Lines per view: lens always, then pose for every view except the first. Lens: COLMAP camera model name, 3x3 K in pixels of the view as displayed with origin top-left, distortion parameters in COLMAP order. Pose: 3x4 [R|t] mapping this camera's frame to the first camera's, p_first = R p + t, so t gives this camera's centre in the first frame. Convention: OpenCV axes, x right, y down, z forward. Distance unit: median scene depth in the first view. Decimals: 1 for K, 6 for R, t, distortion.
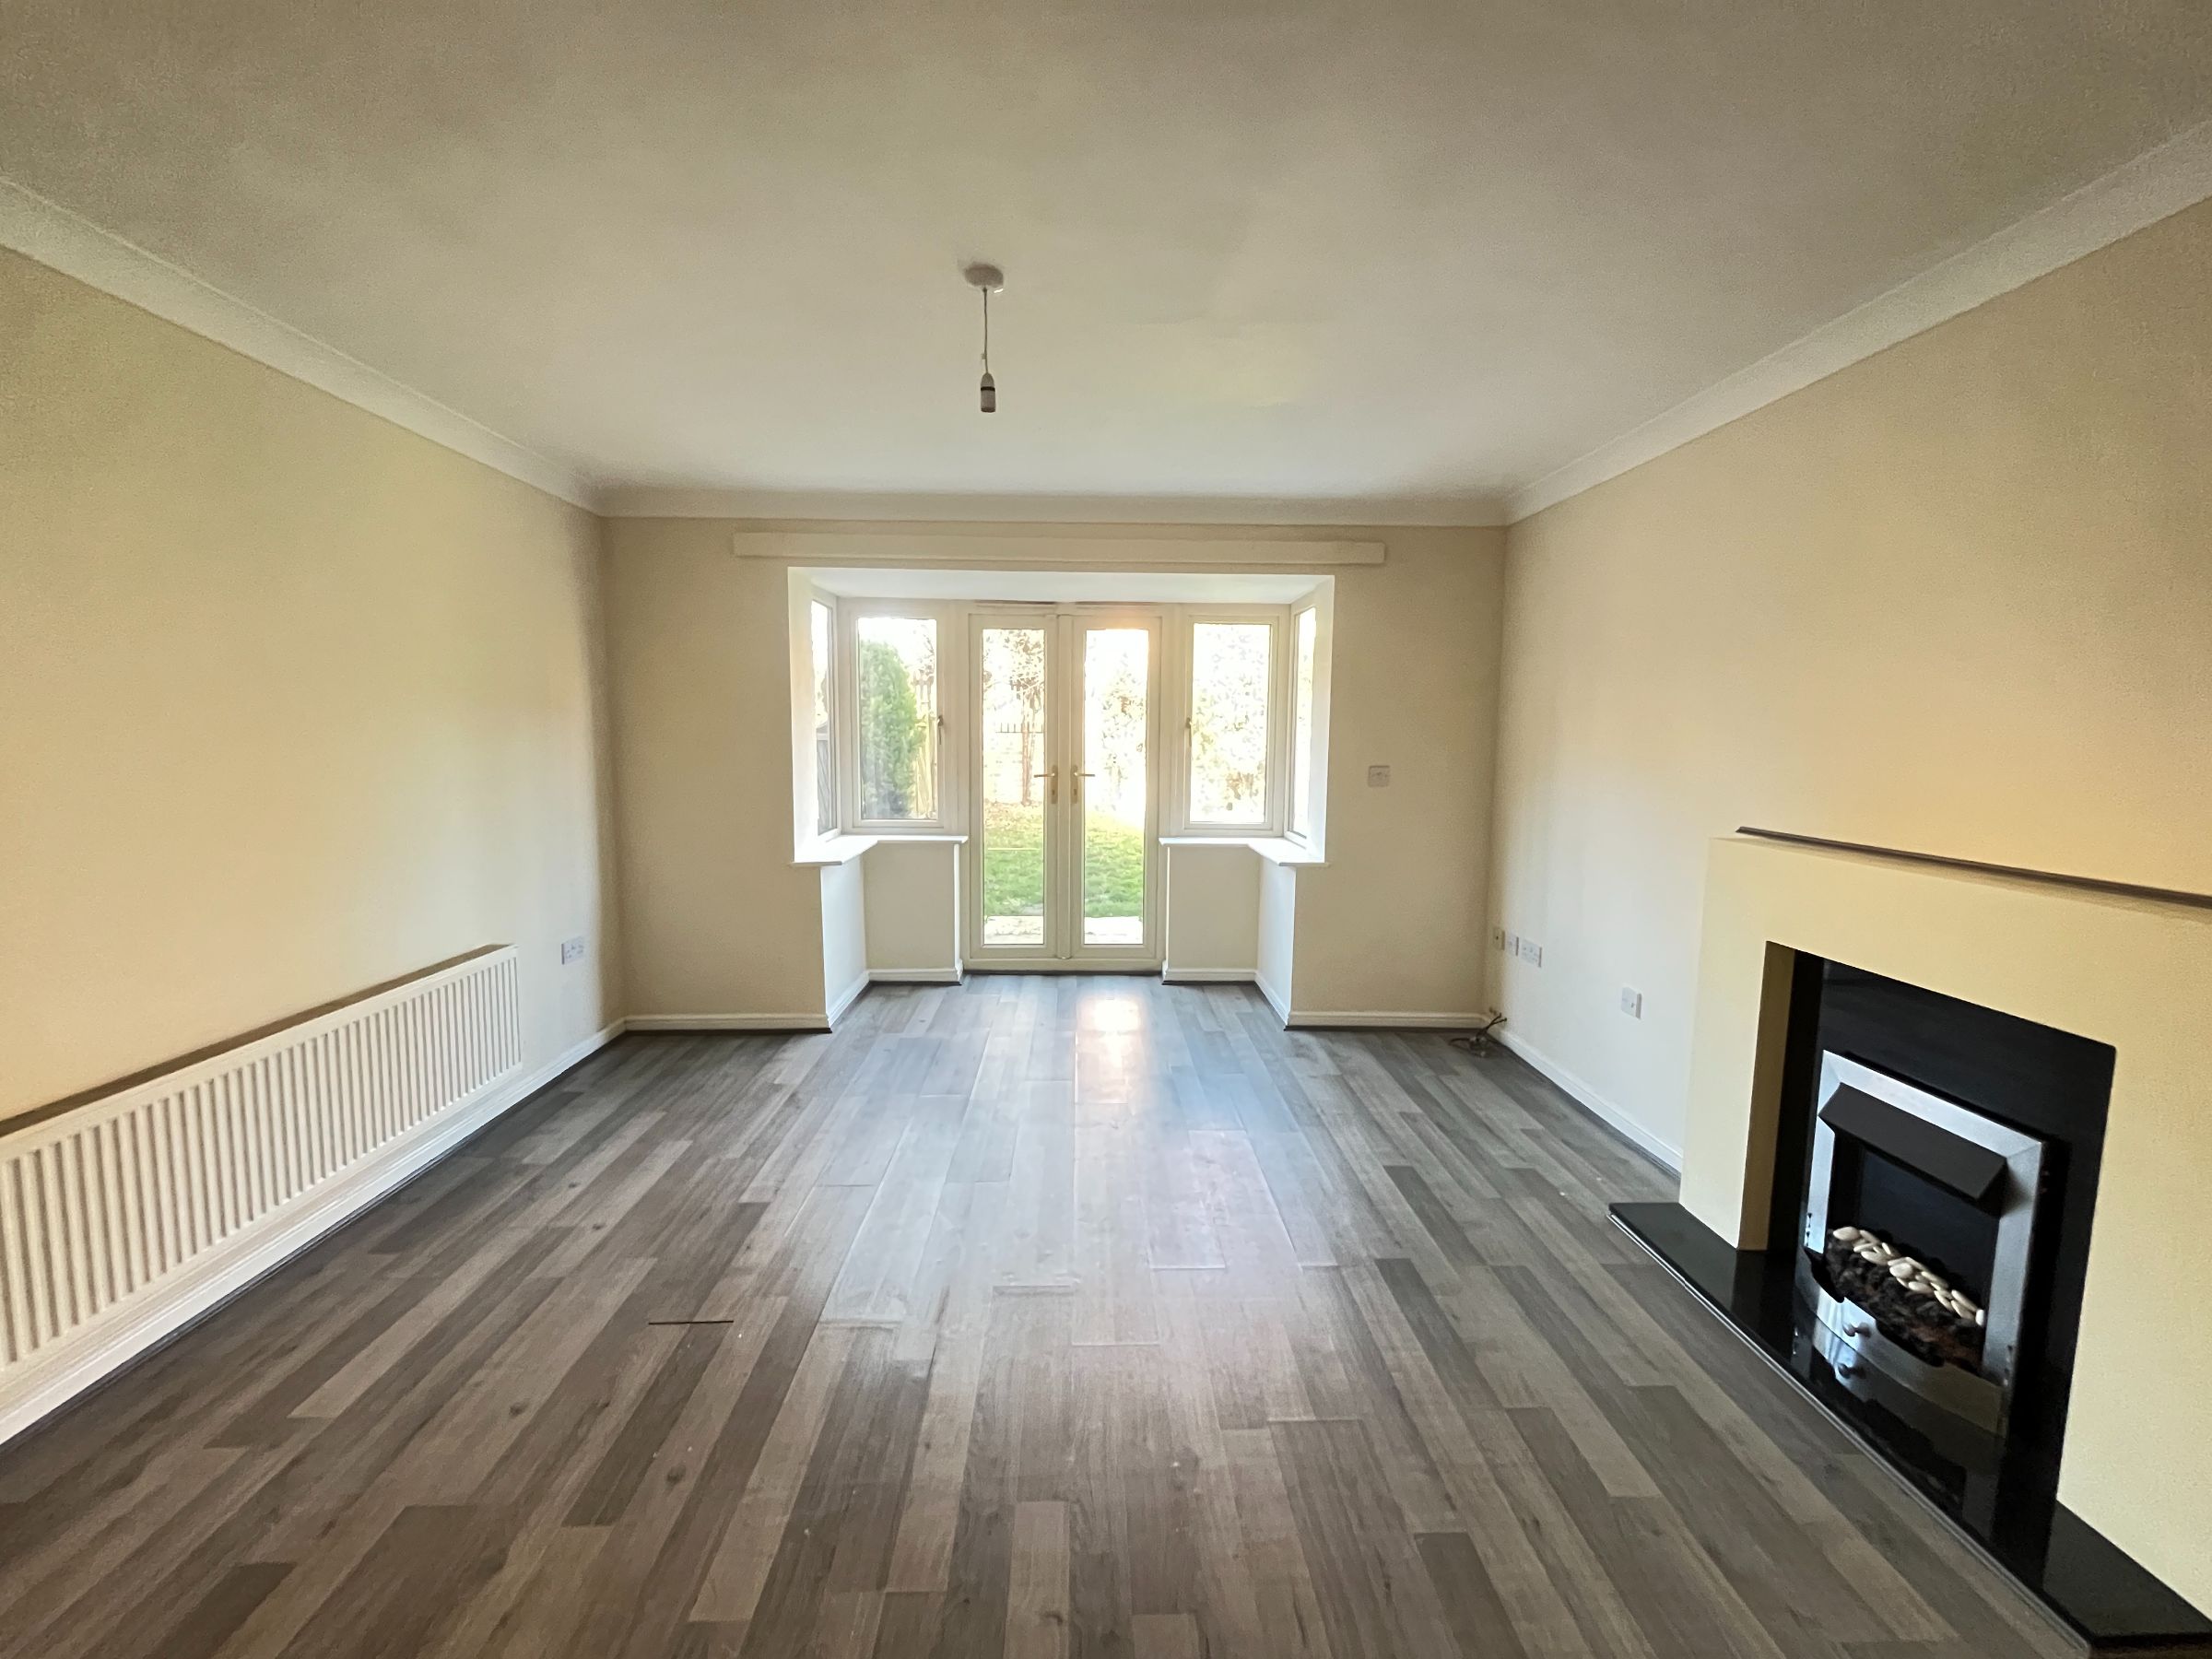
lens RADIAL K [[909.4, 0, 1106.0], [0, 909.4, 829.5], [0, 0, 1]] dist [-0.000624, -0.000157]
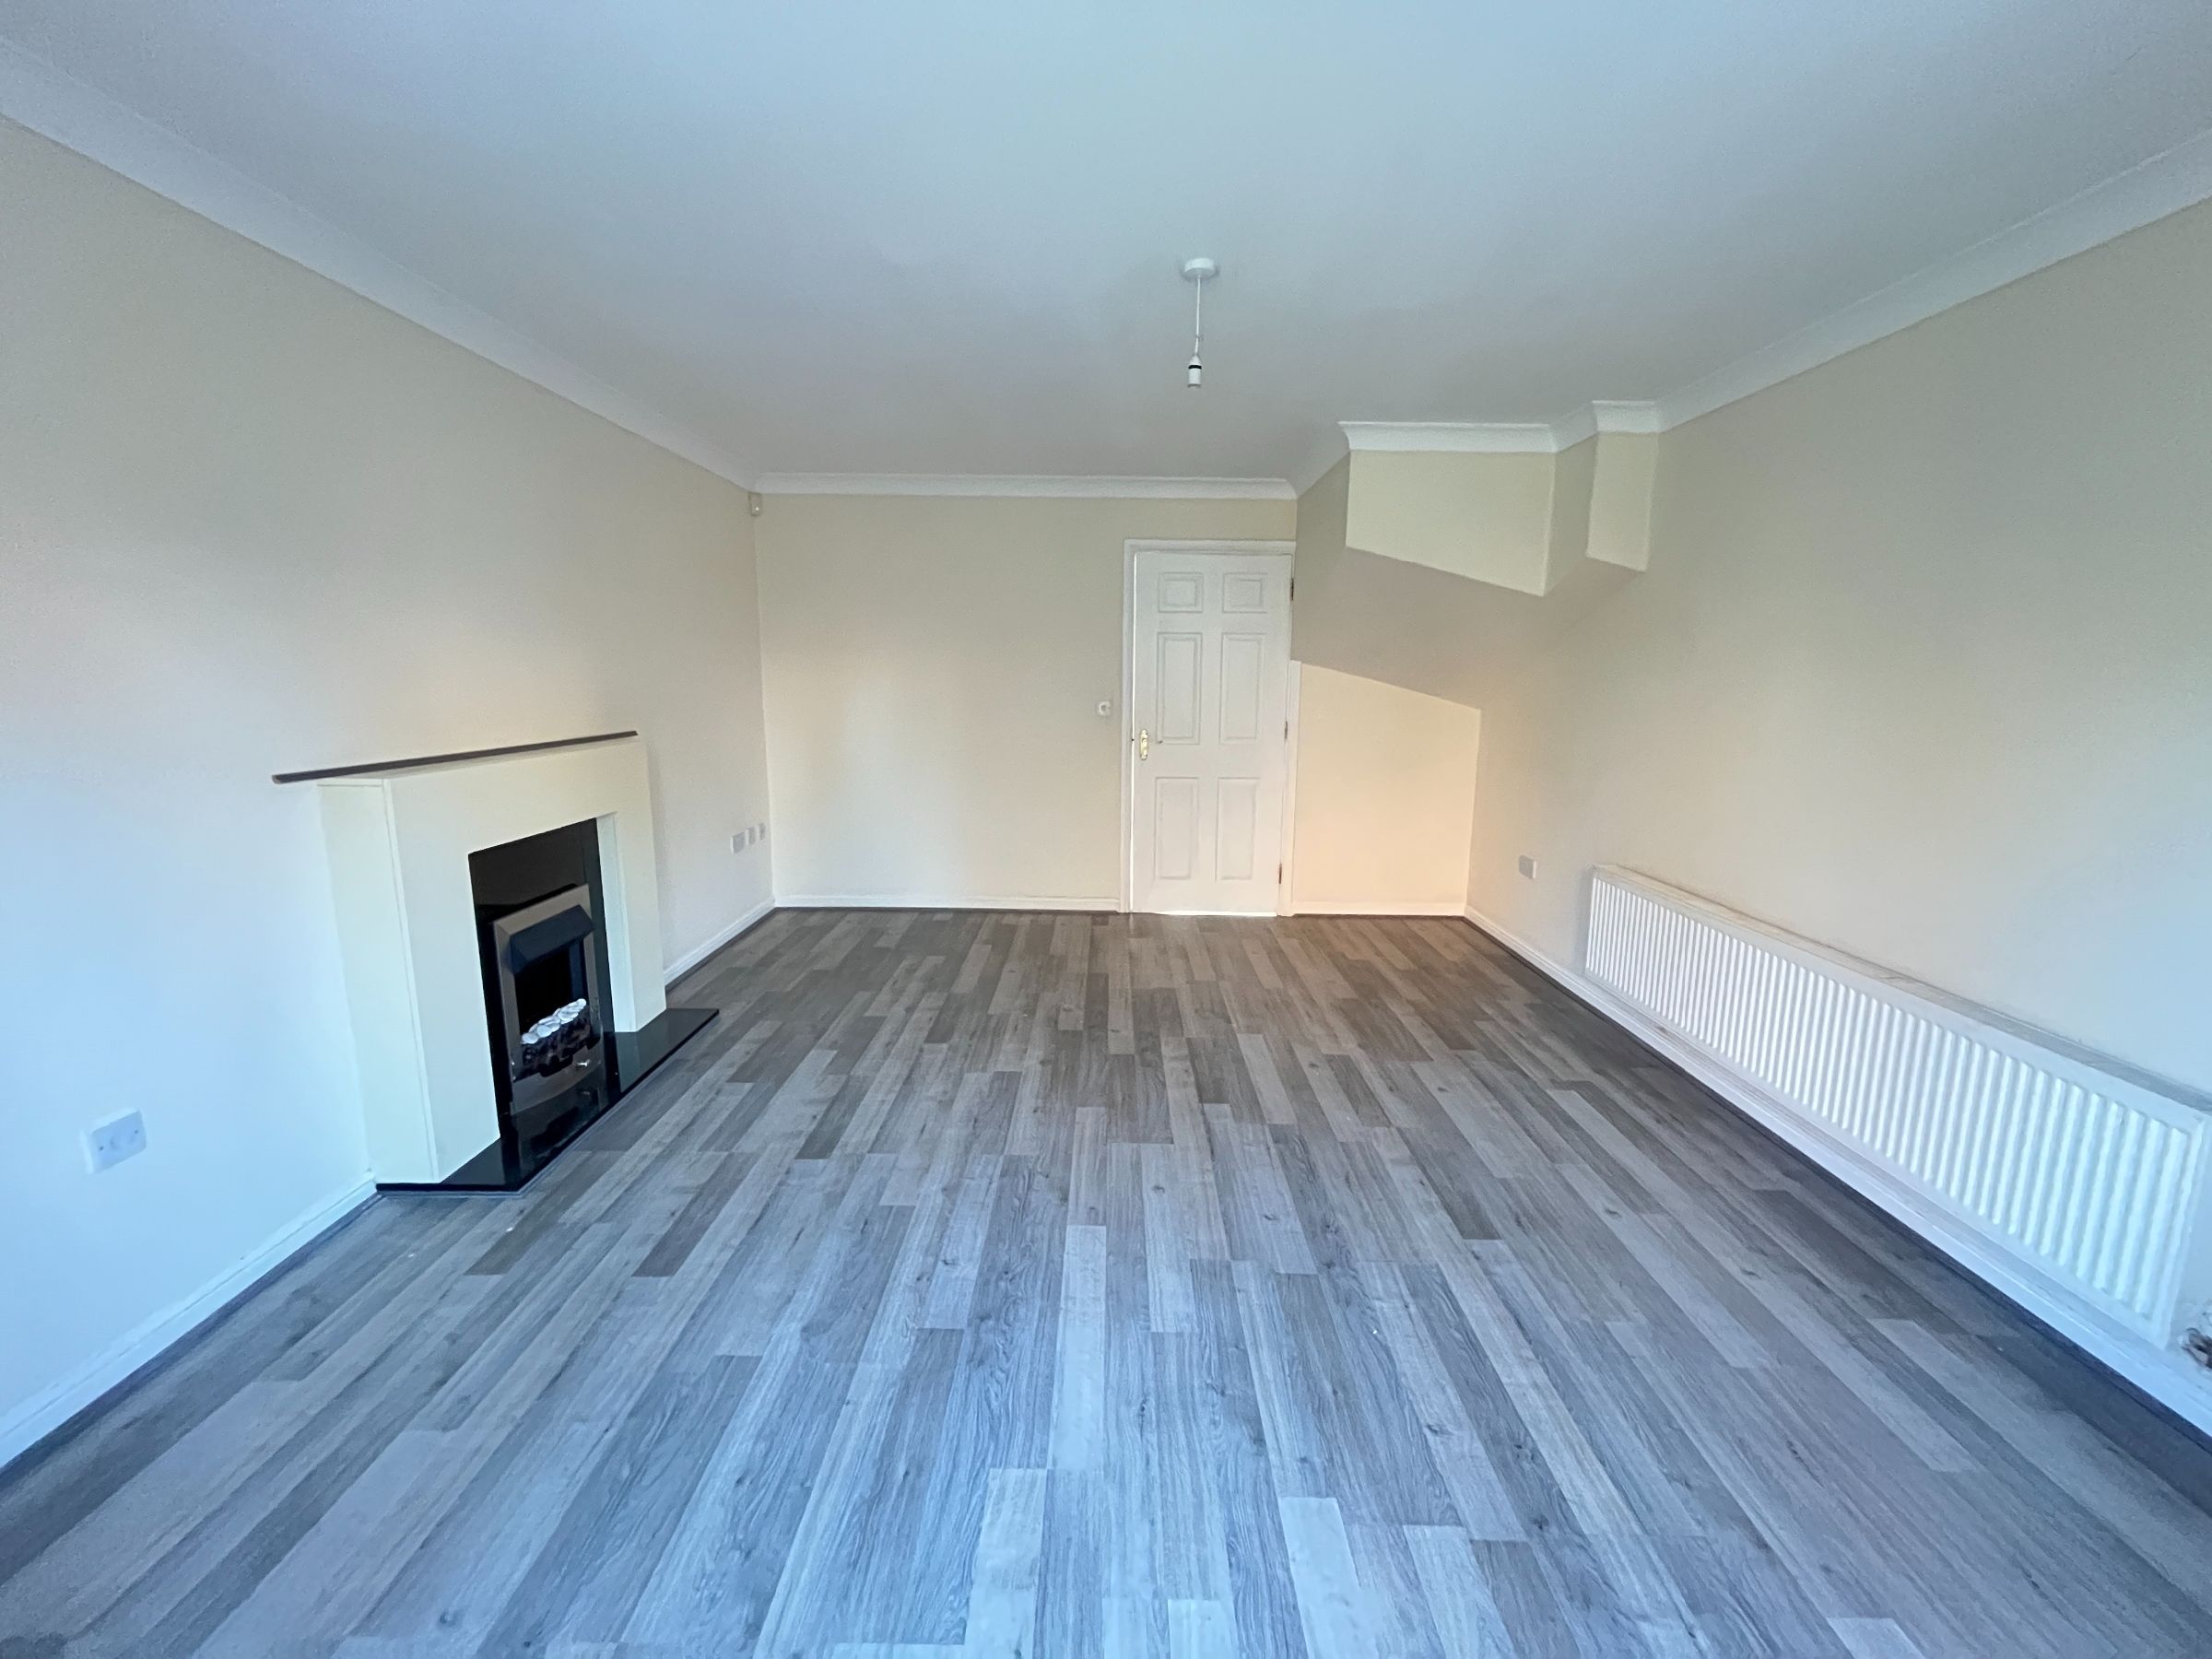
lens RADIAL K [[909.4, 0, 1106.0], [0, 909.4, 829.5], [0, 0, 1]] dist [-0.000624, -0.000157]
pose [[-0.999150, -0.024304, 0.033298, -0.071714], [-0.014050, 0.960129, 0.279203, -0.242706], [-0.038756, 0.278498, -0.959655, 2.225143]]
